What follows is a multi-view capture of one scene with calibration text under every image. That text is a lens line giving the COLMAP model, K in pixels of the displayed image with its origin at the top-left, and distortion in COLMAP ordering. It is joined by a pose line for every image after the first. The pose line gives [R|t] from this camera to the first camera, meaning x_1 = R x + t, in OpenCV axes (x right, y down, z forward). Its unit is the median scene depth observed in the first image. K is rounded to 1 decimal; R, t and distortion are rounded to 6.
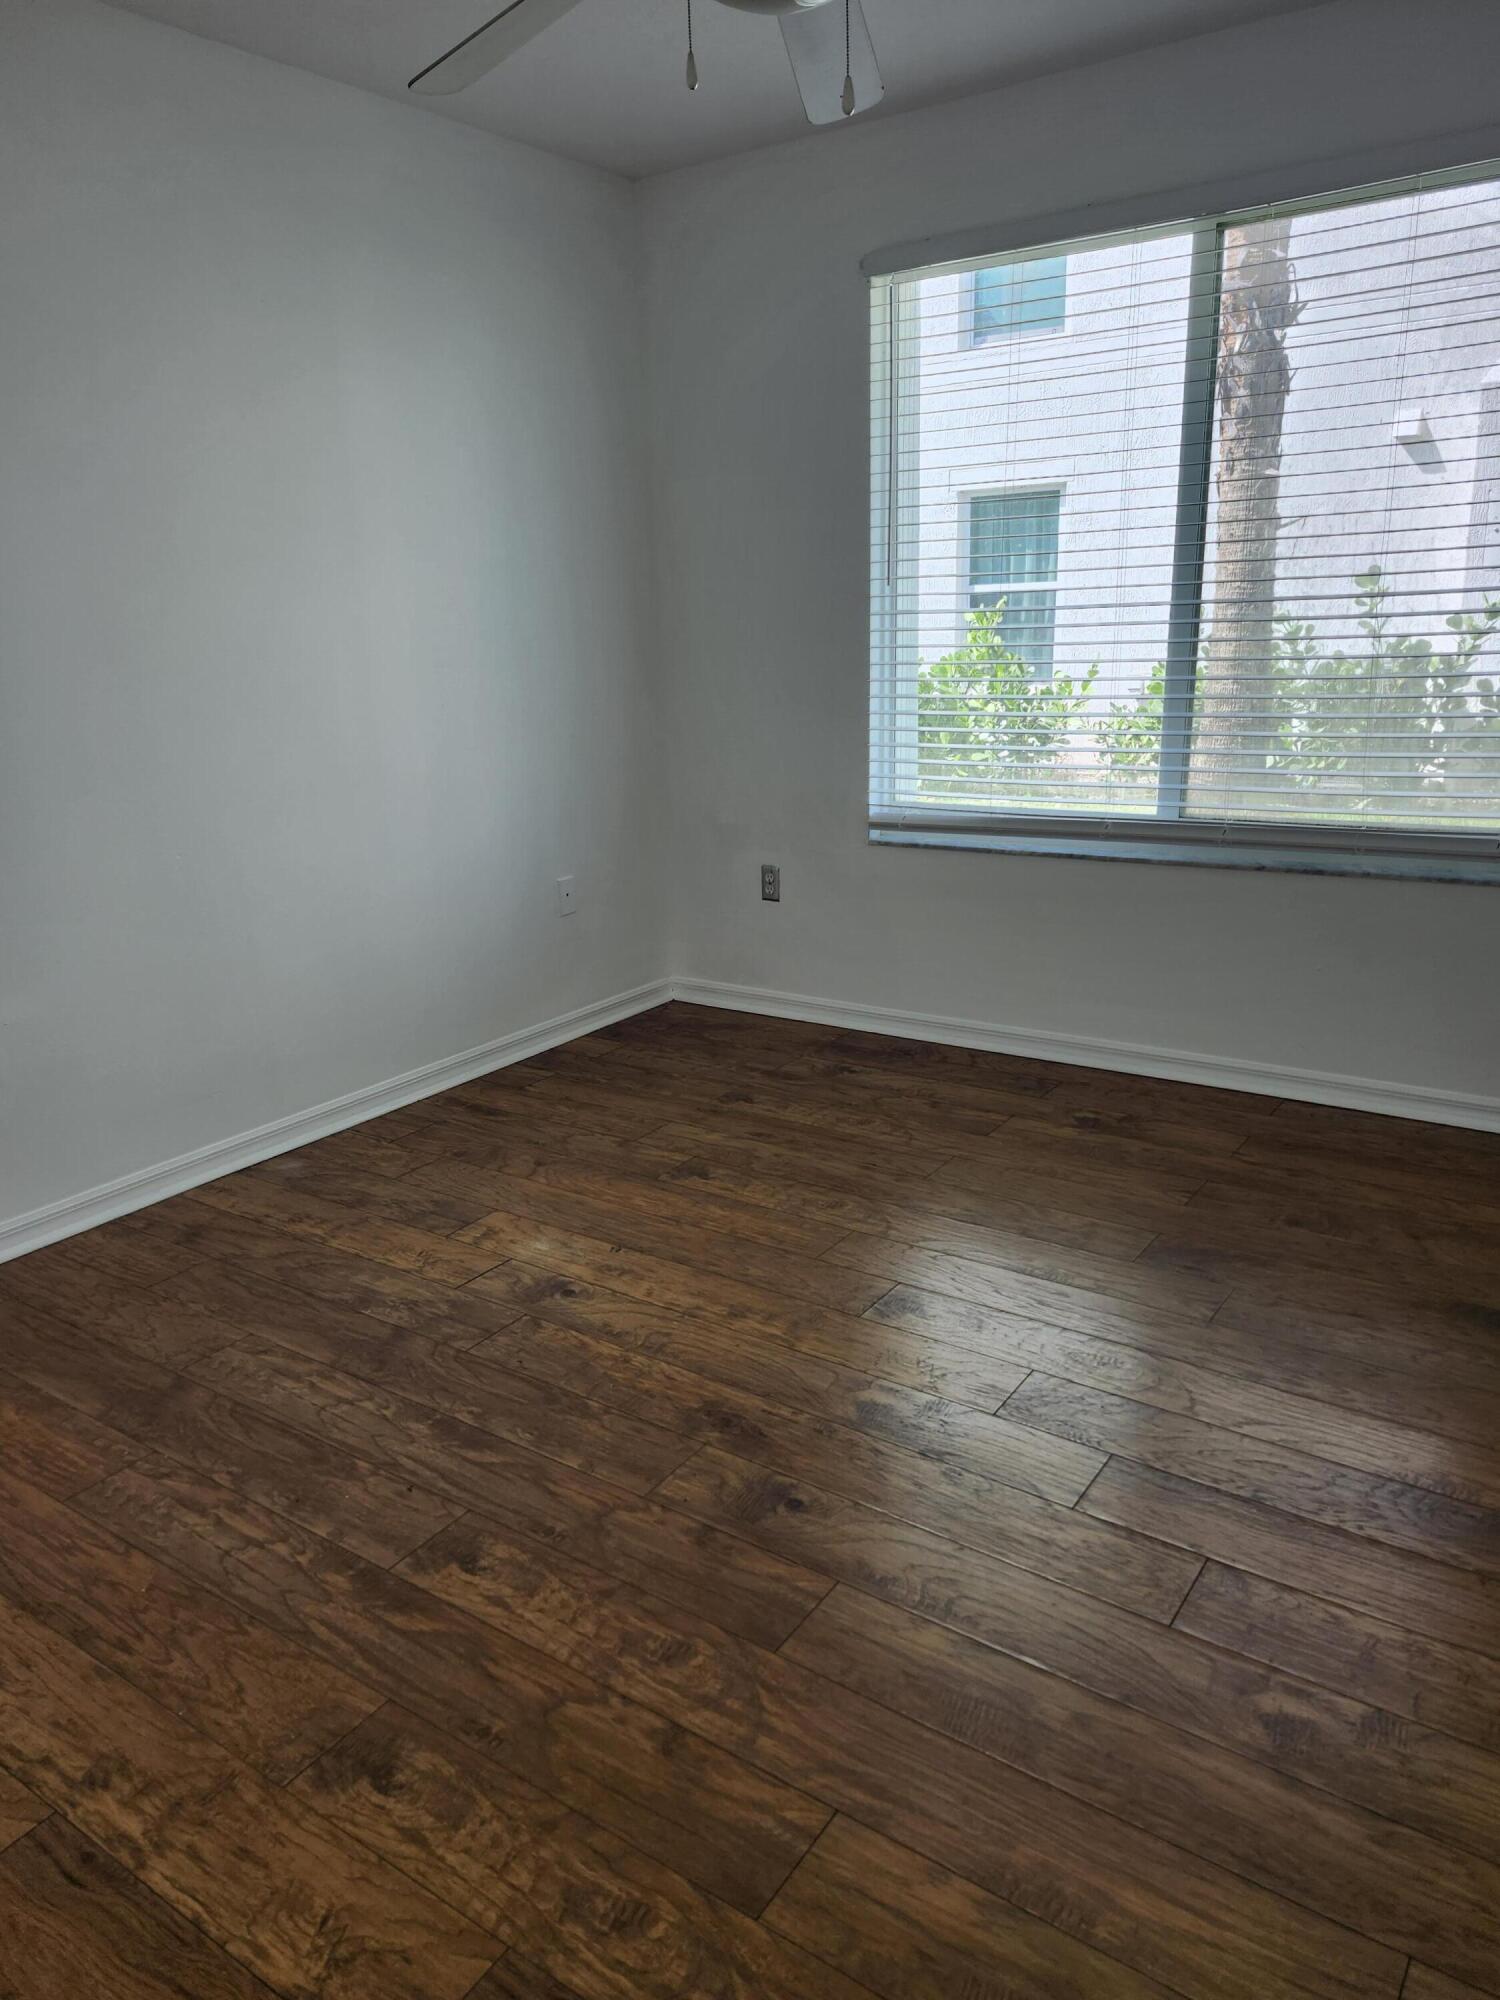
lens RADIAL K [[1391.3, 0, 737.4], [0, 1391.3, 1013.2], [0, 0, 1]] dist [0.086967, -0.118383]
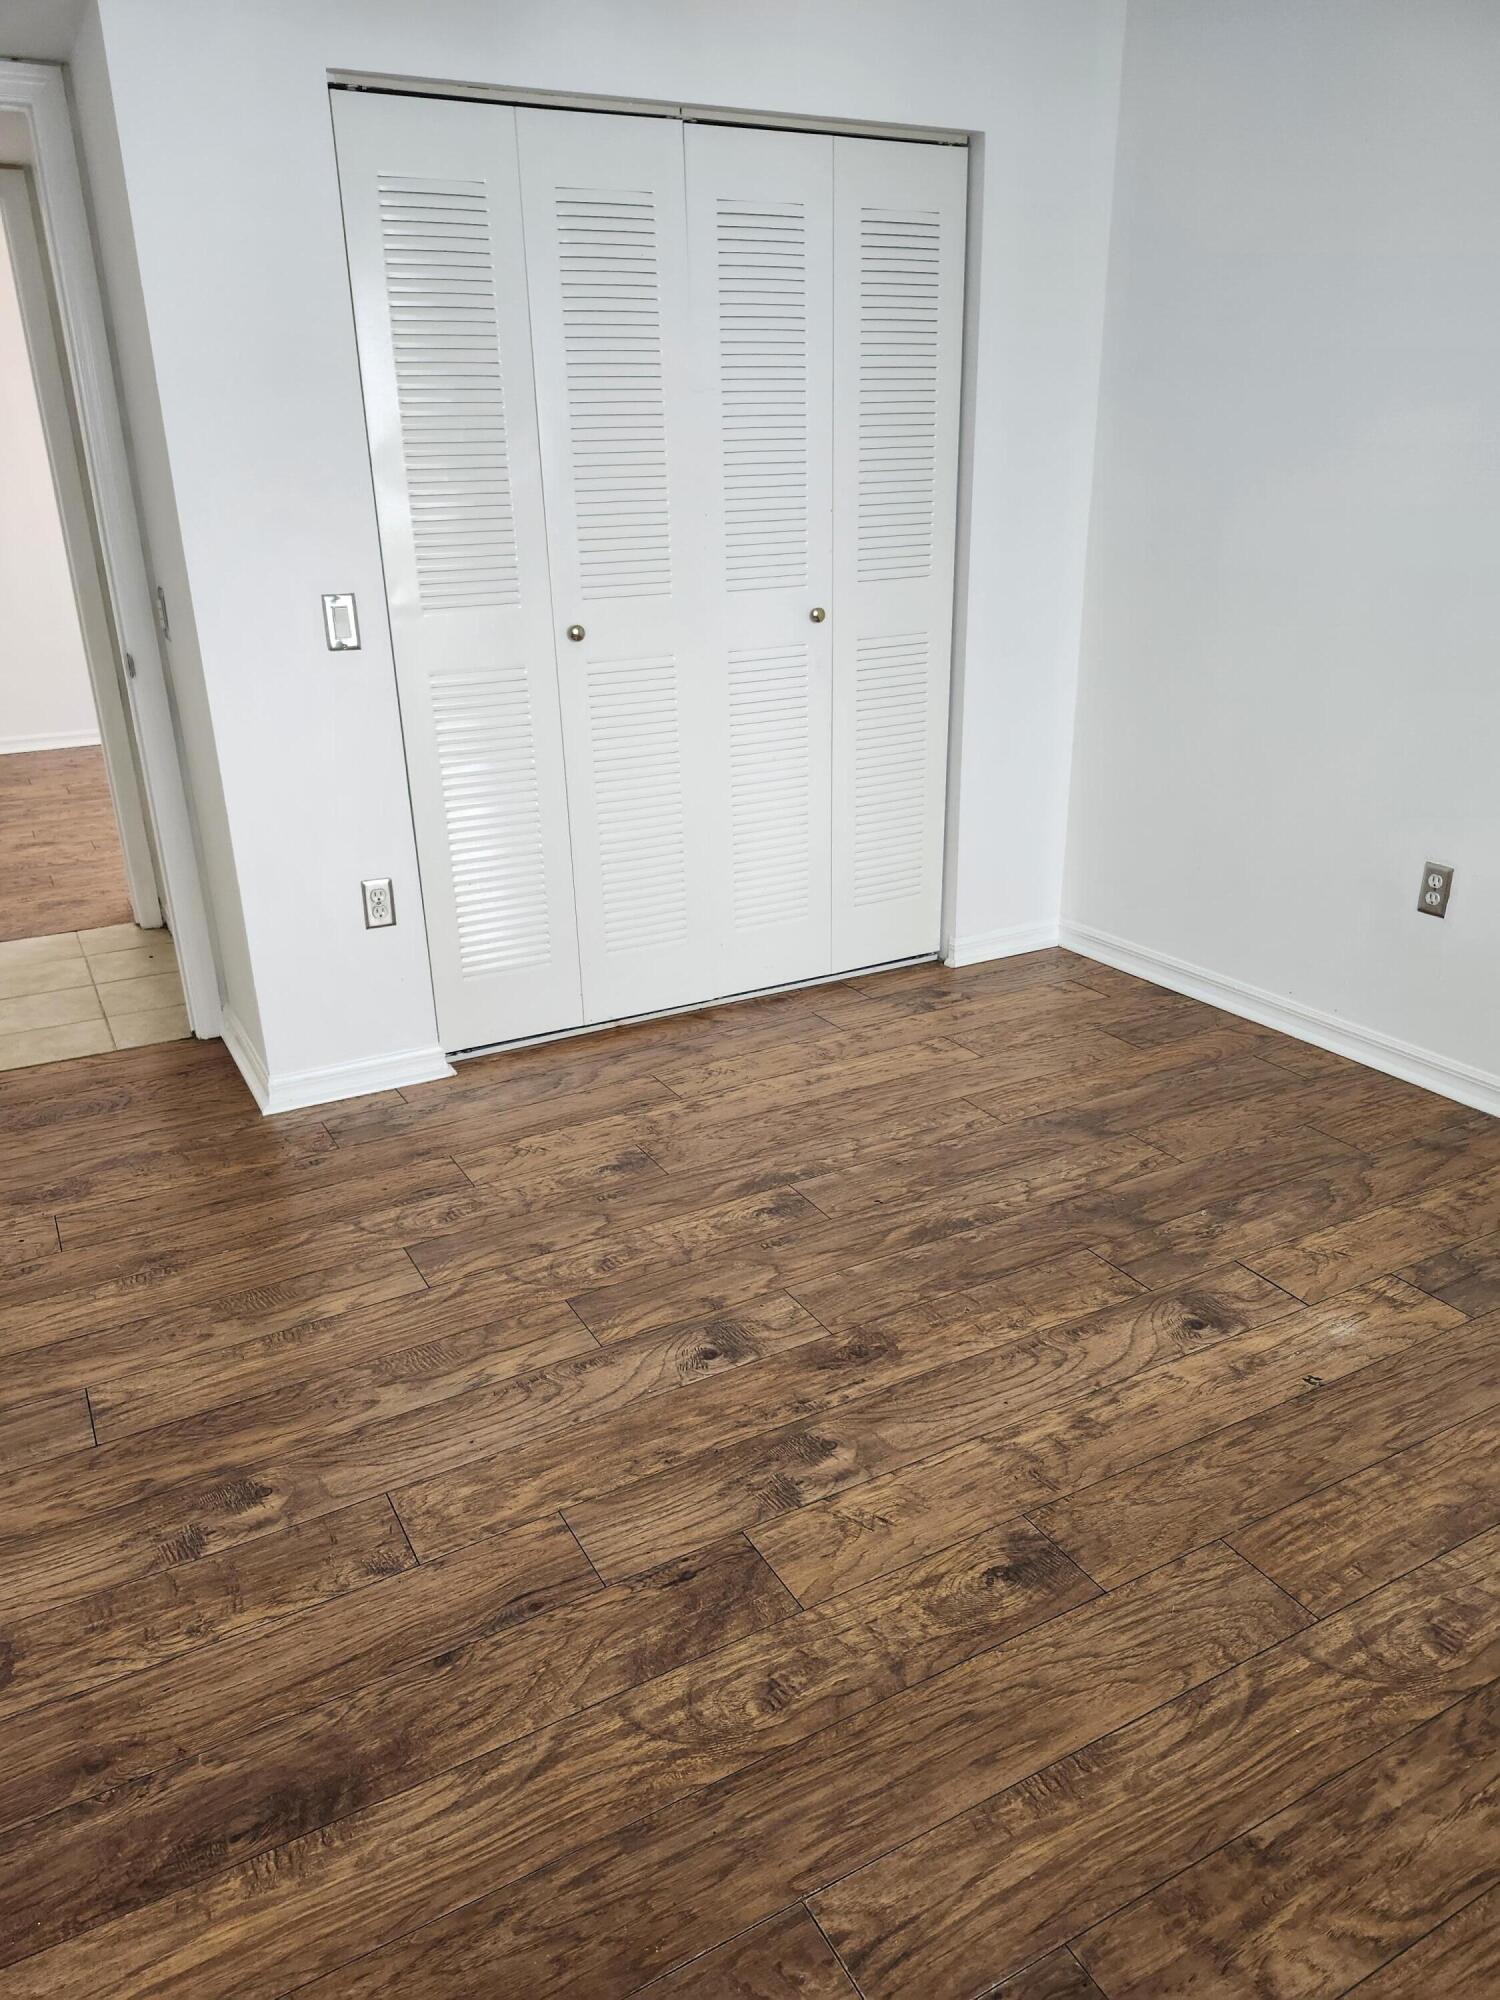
lens RADIAL K [[1376.0, 0, 726.9], [0, 1376.0, 995.2], [0, 0, 1]] dist [0.123610, -0.163324]
pose [[-0.447469, 0.356358, -0.820232, 0.760195], [-0.210892, 0.849263, 0.484021, -0.384323], [0.869078, 0.389565, -0.304866, 1.138755]]
